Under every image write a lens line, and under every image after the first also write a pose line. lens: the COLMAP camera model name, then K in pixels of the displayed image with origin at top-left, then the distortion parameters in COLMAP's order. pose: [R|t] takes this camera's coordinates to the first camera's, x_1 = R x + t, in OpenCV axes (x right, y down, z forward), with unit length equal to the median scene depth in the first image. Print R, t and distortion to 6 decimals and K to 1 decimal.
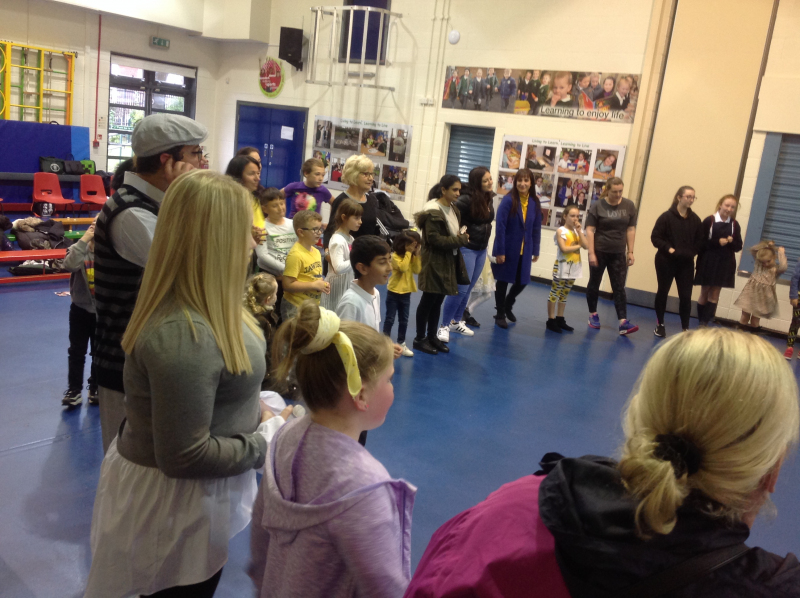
lens RADIAL K [[748.2, 0, 400.0], [0, 748.2, 299.0], [0, 0, 1]] dist [0.121671, -0.262989]
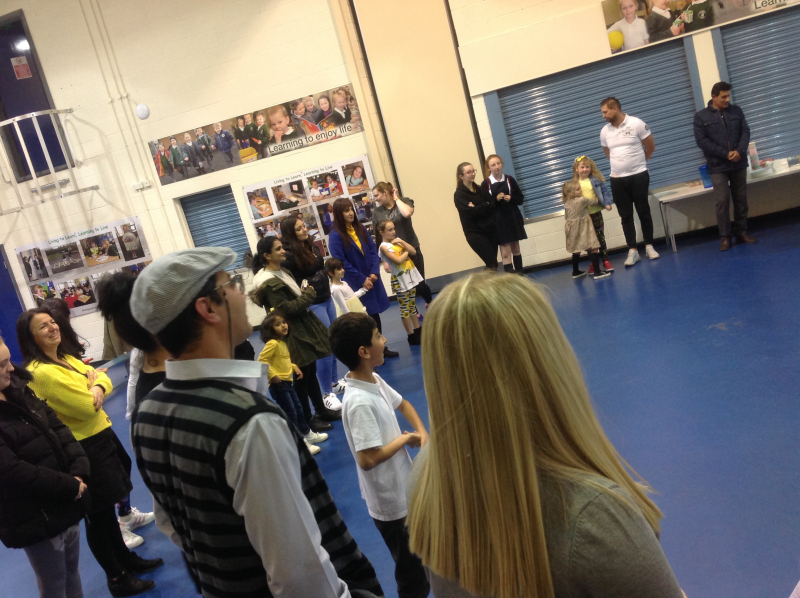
lens RADIAL K [[748.2, 0, 400.0], [0, 748.2, 299.0], [0, 0, 1]] dist [0.121671, -0.262989]
pose [[0.837652, -0.411916, 0.358697, -0.087535], [0.431744, 0.901588, 0.027117, -0.029448], [-0.334567, 0.132150, 0.933060, 0.062560]]
